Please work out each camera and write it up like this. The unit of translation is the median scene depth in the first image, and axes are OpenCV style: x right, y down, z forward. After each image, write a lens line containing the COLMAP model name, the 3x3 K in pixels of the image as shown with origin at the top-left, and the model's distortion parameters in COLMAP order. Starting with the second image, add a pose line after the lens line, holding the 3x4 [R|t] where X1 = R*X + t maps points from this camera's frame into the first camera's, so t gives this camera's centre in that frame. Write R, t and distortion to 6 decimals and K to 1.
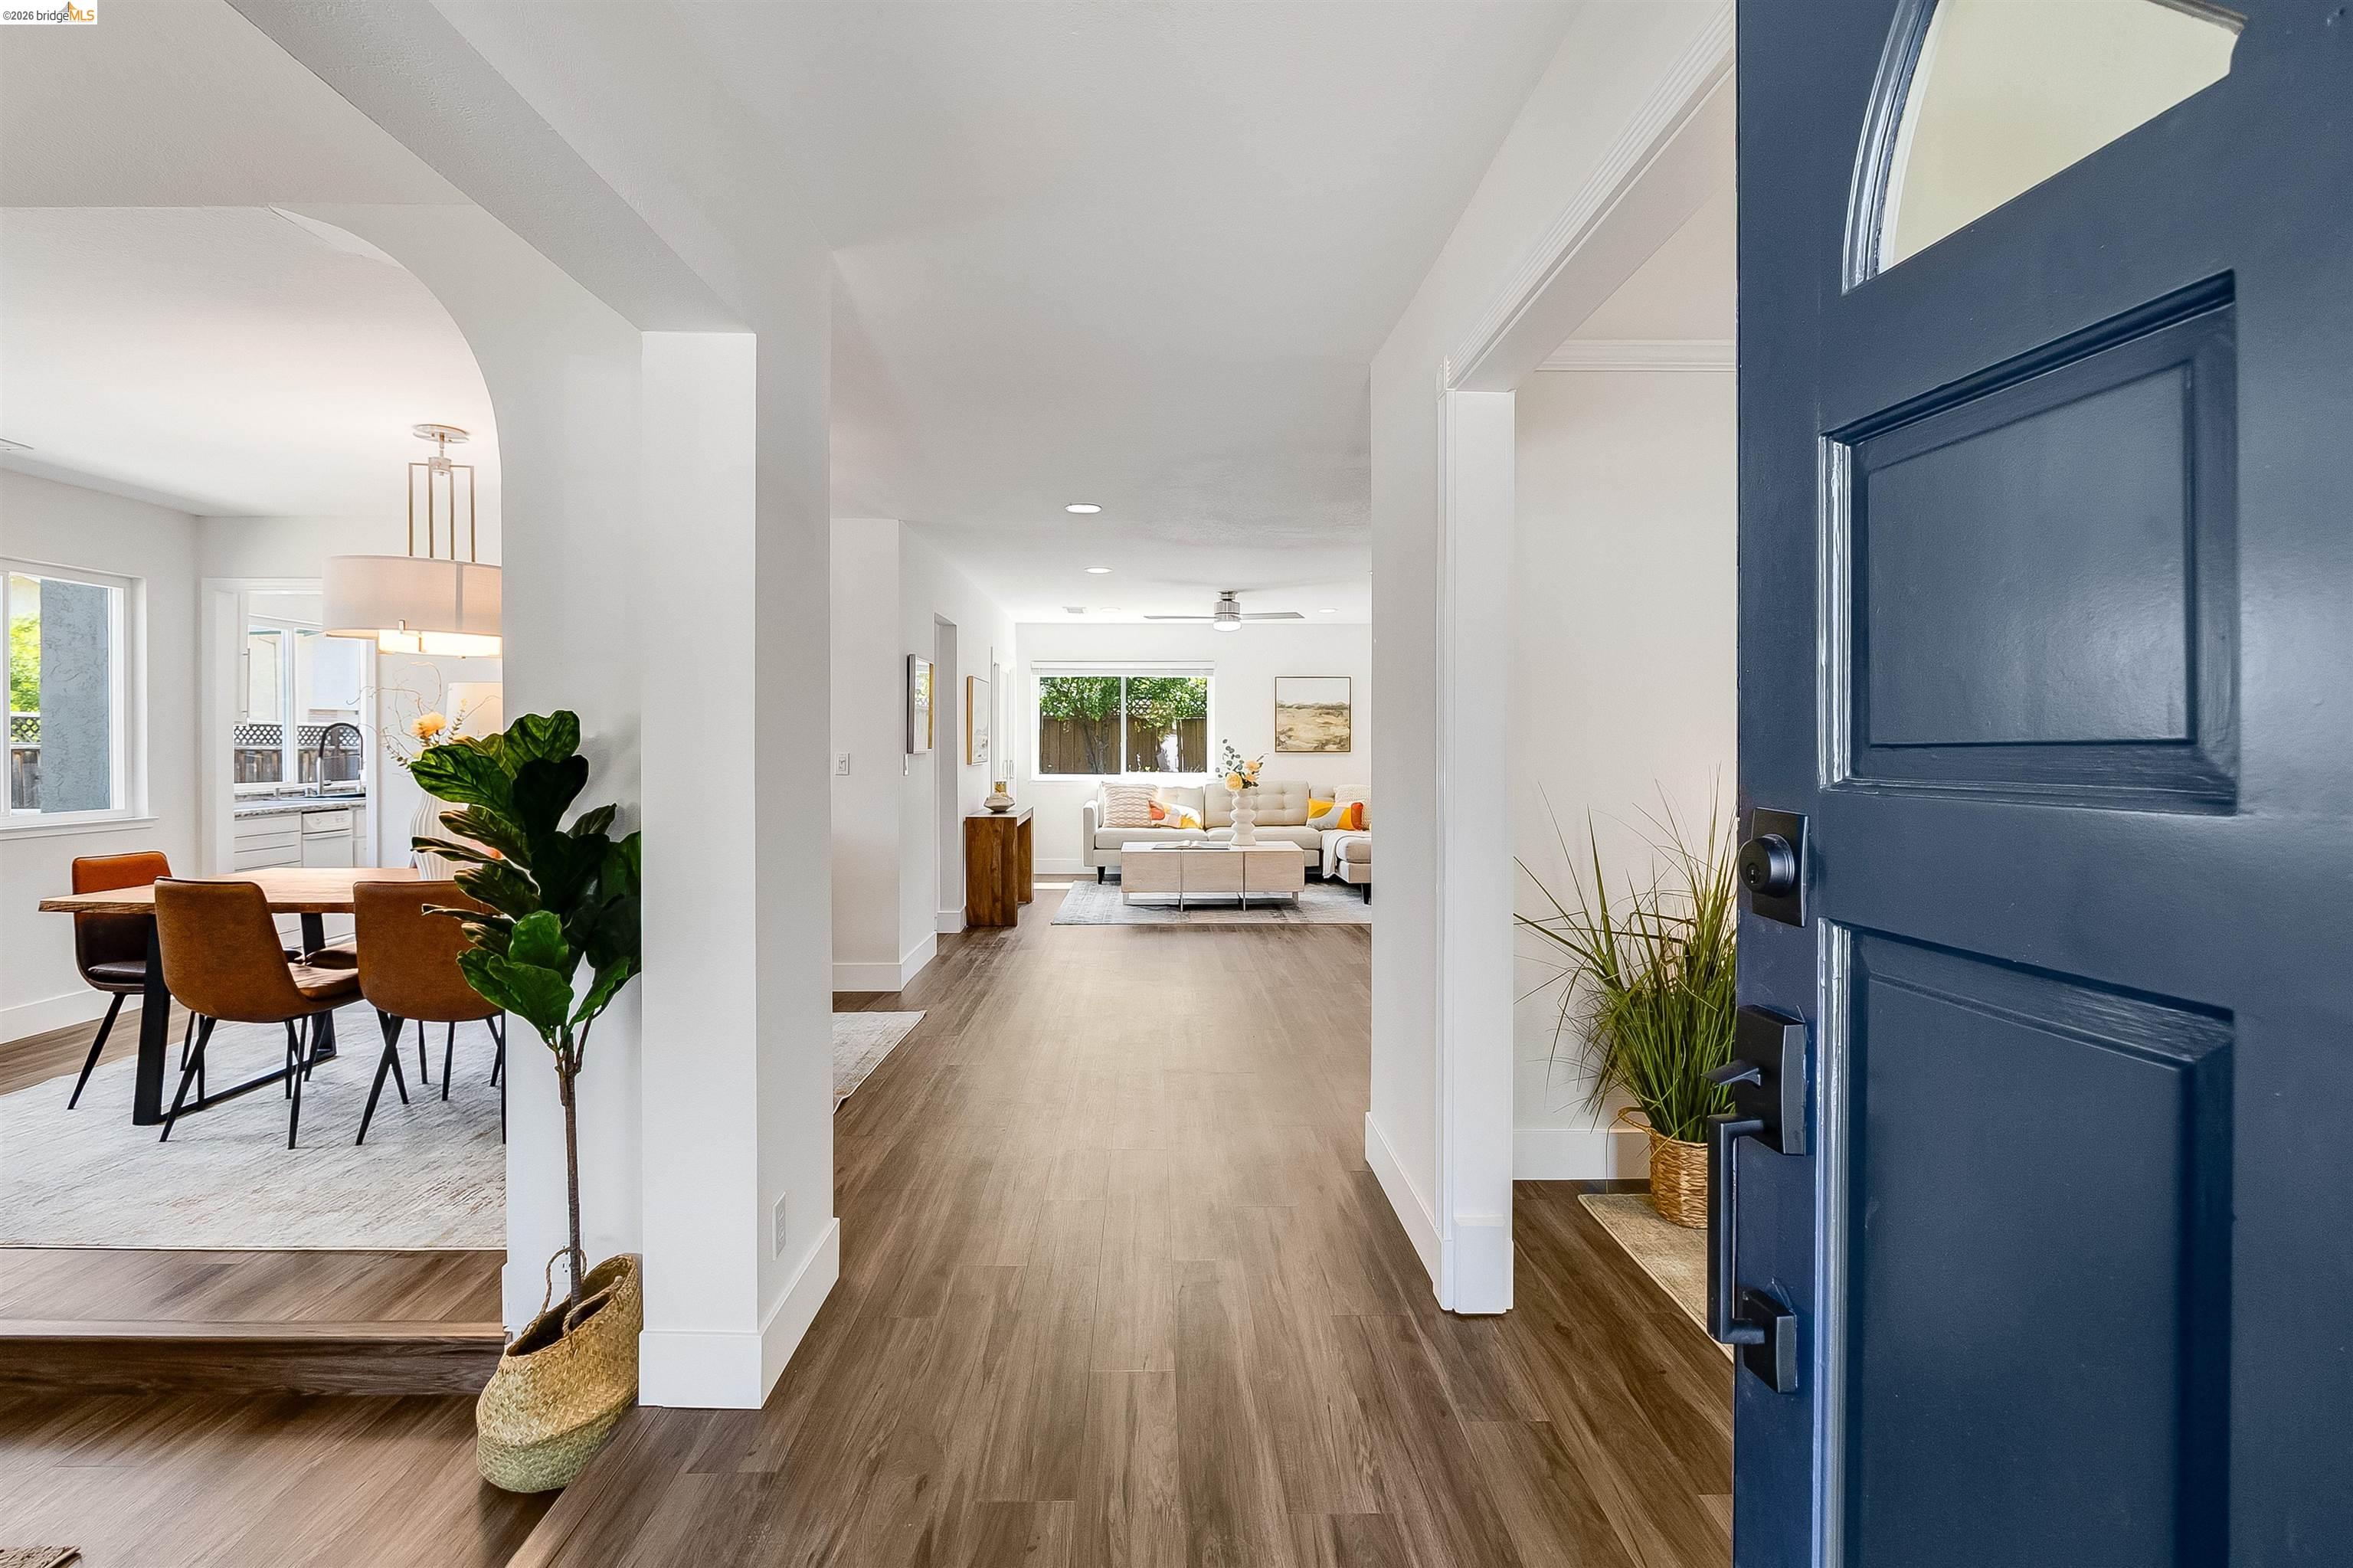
lens RADIAL K [[1101.2, 0, 1162.0], [0, 1101.2, 756.0], [0, 0, 1]] dist [-0.004981, -0.003242]
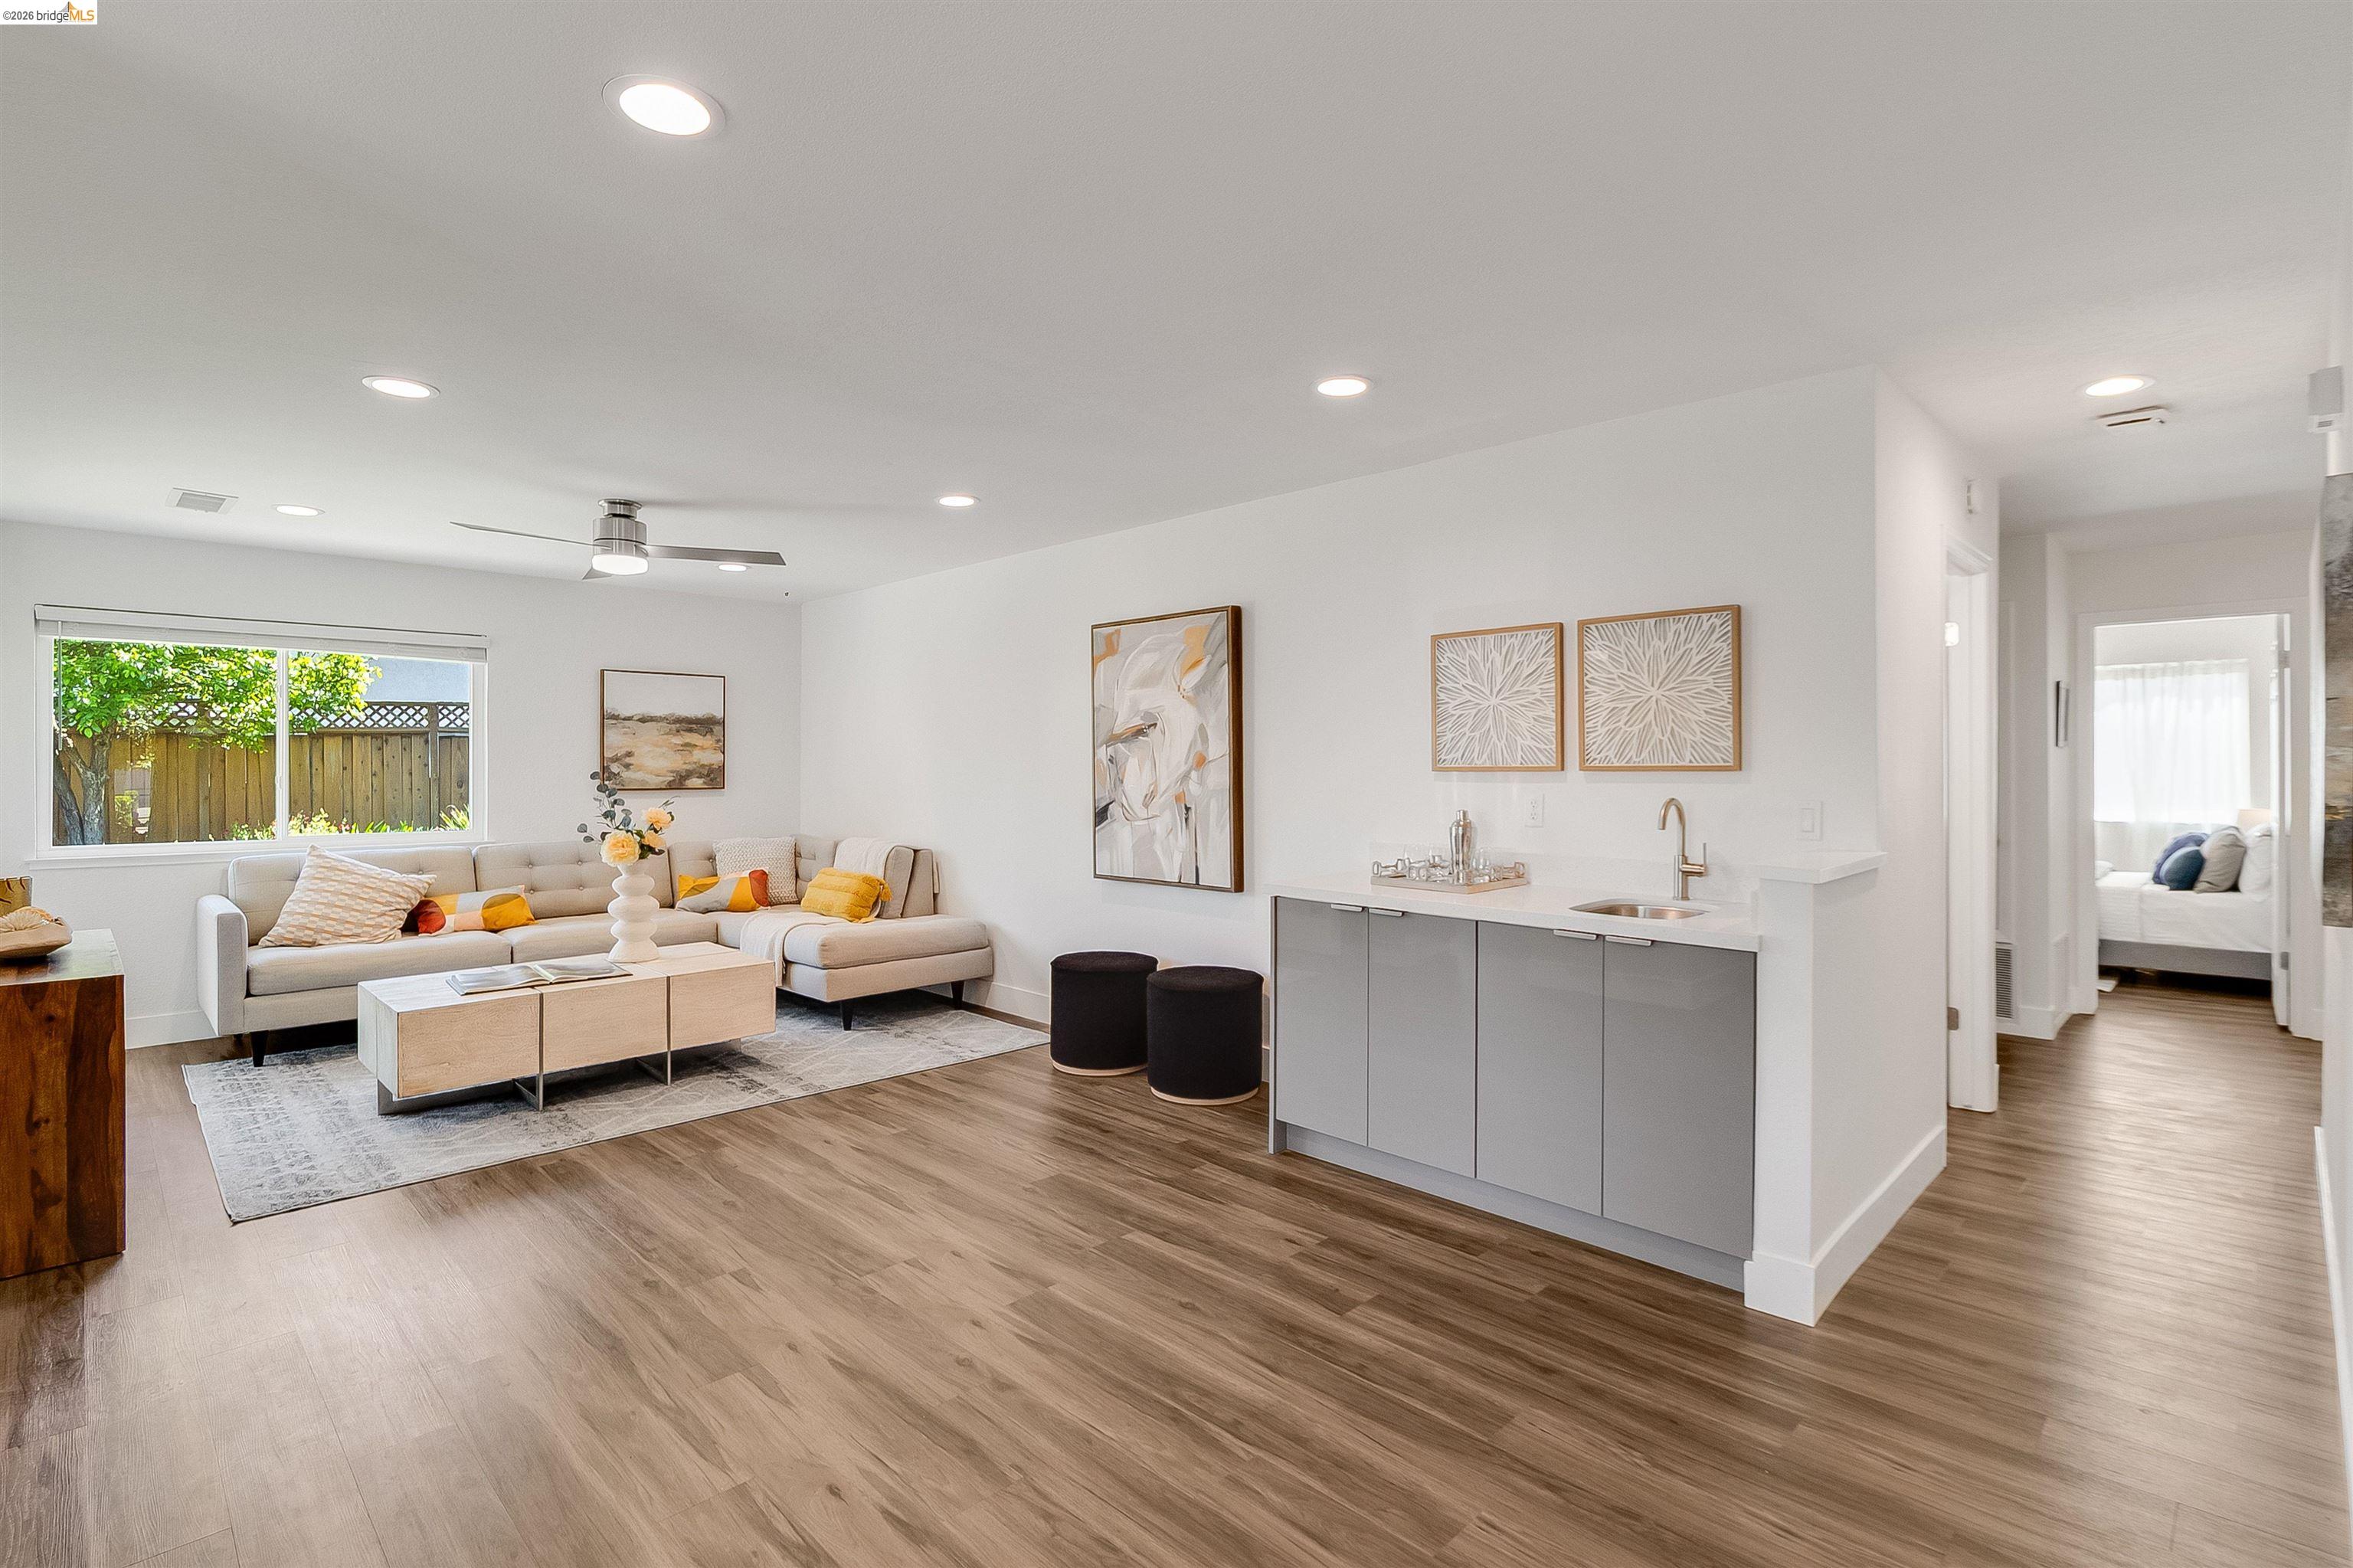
lens RADIAL K [[1101.2, 0, 1190.4], [0, 1101.2, 772.2], [0, 0, 1]] dist [-0.004981, -0.003242]
pose [[0.710575, -0.005259, 0.703602, -0.096962], [0.011076, 0.999932, -0.003712, -0.008085], [-0.703534, 0.010431, 0.710585, 0.329270]]
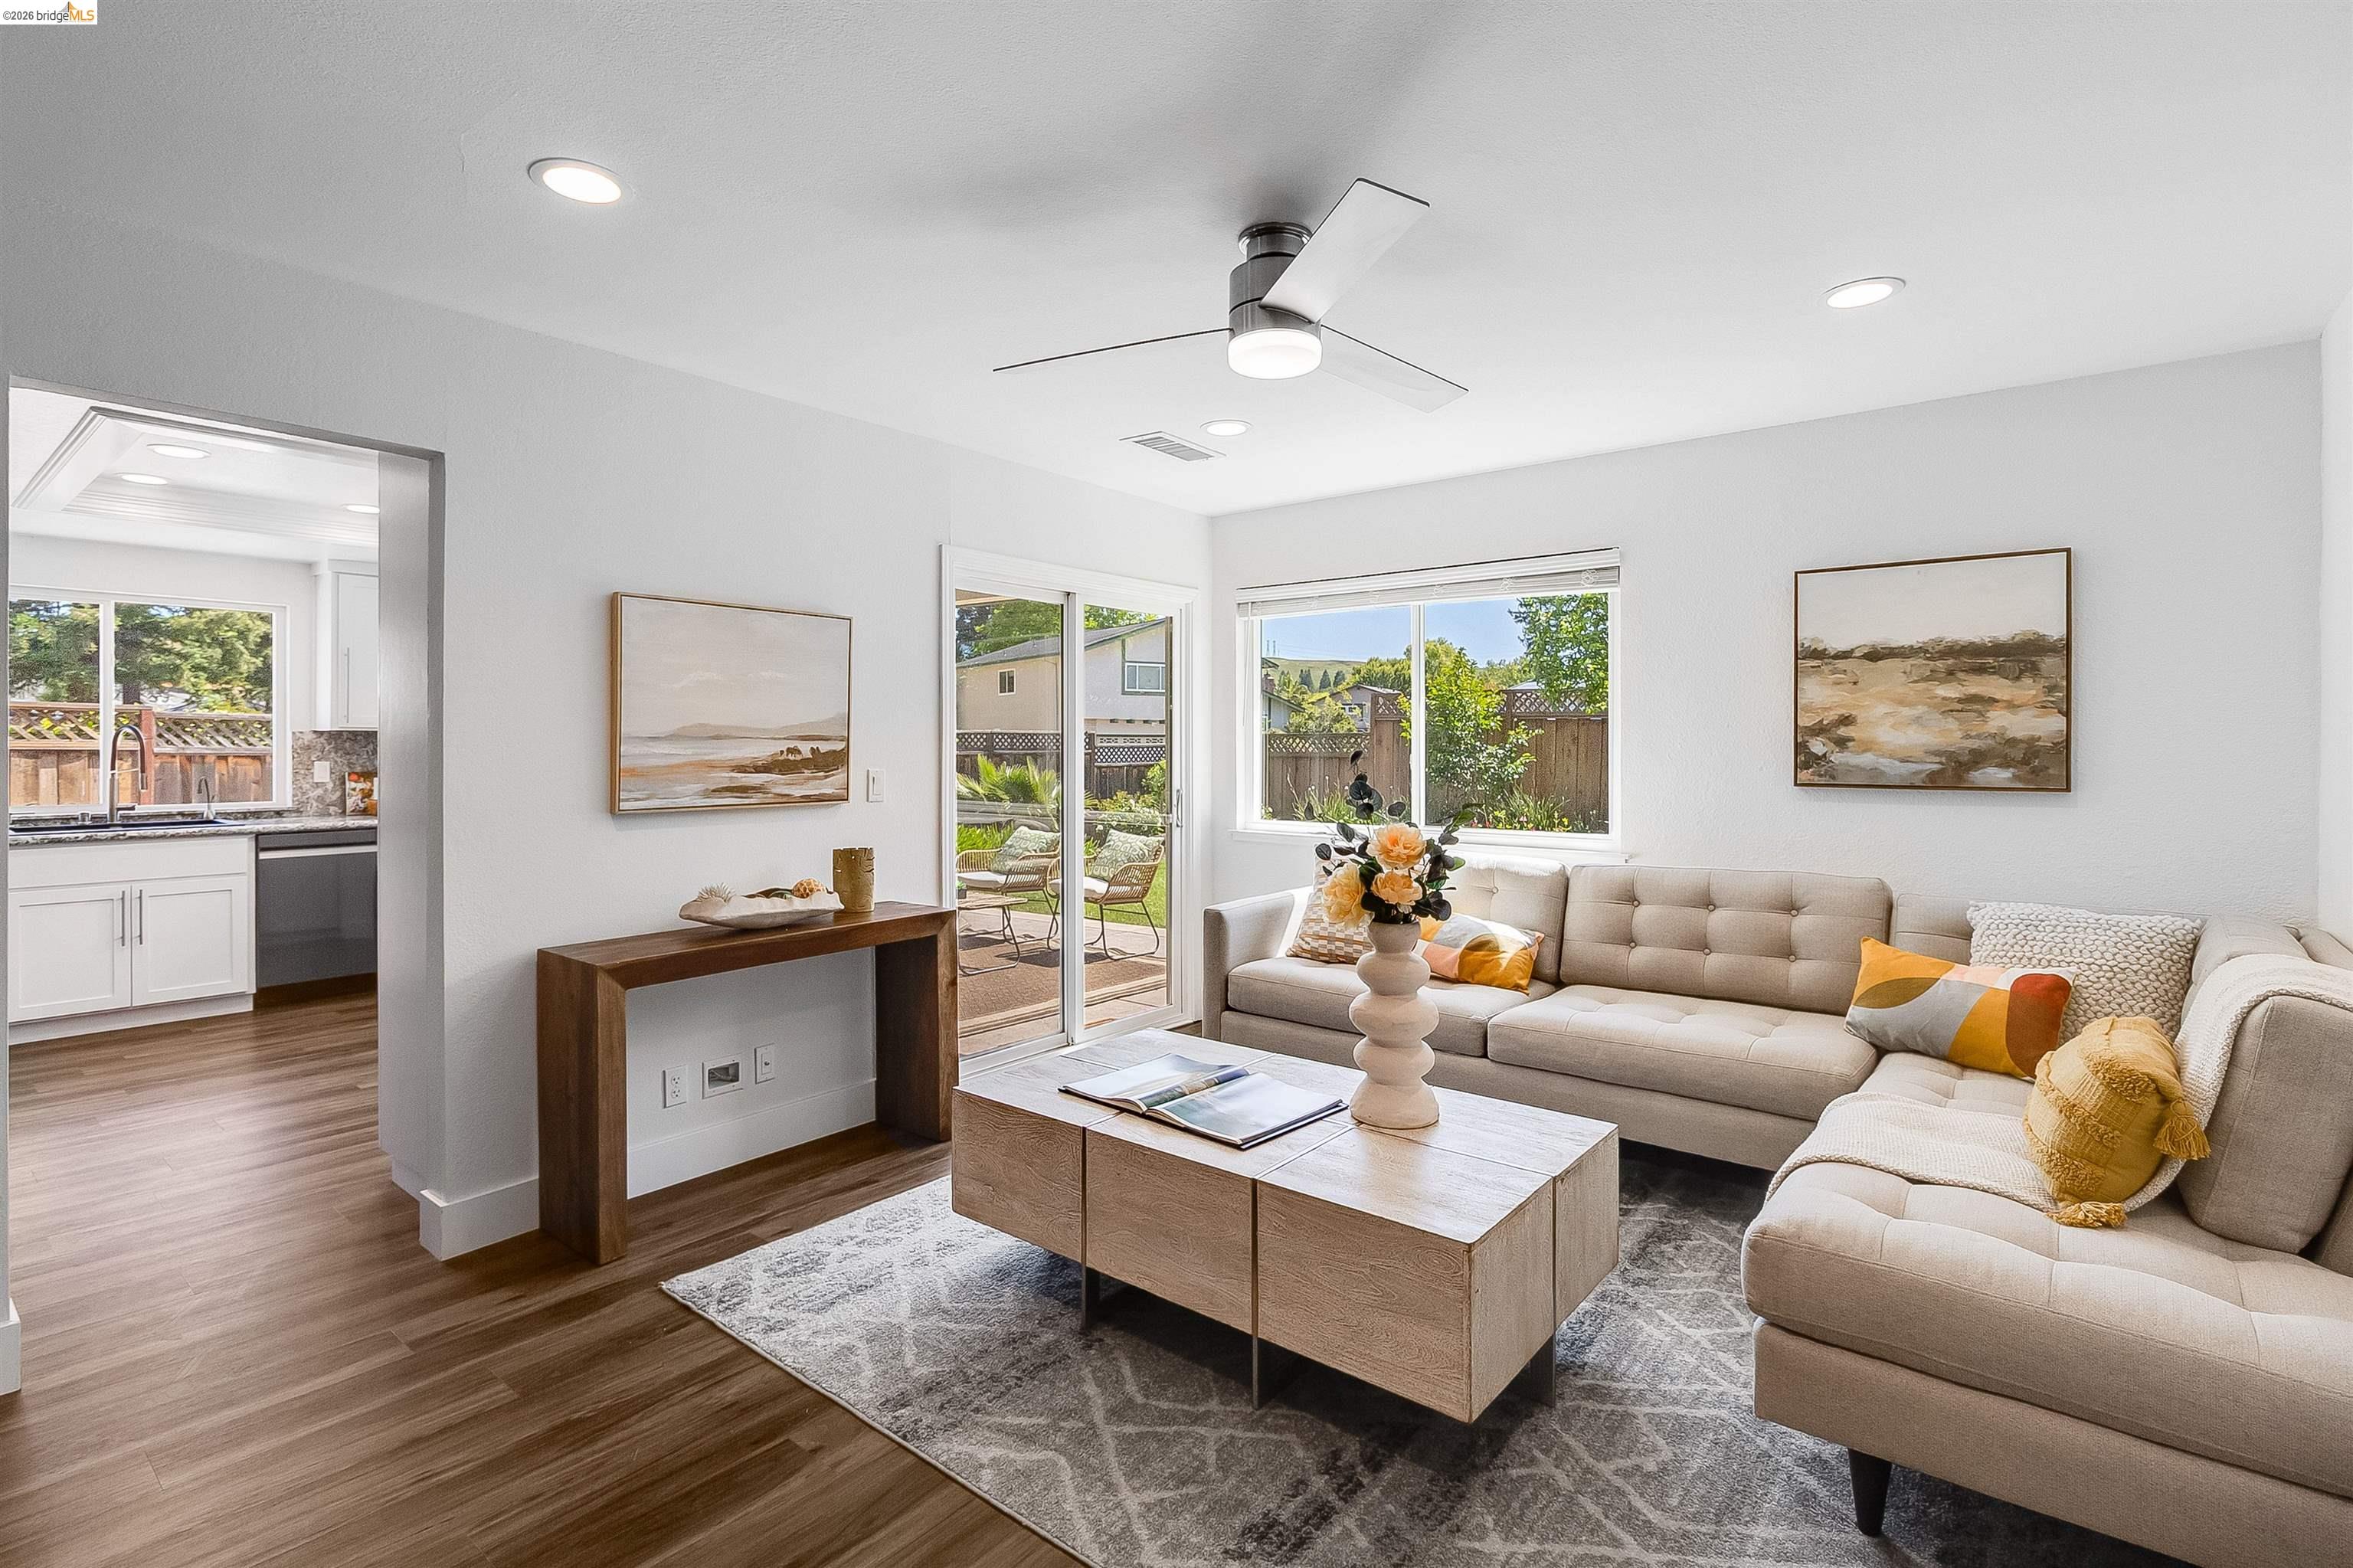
lens RADIAL K [[1101.2, 0, 1156.1], [0, 1101.2, 762.0], [0, 0, 1]] dist [-0.004981, -0.003242]
pose [[0.774633, 0.009343, -0.632342, 0.167400], [-0.009375, 0.999951, 0.003290, -0.010436], [0.632342, 0.003379, 0.774682, 0.601428]]
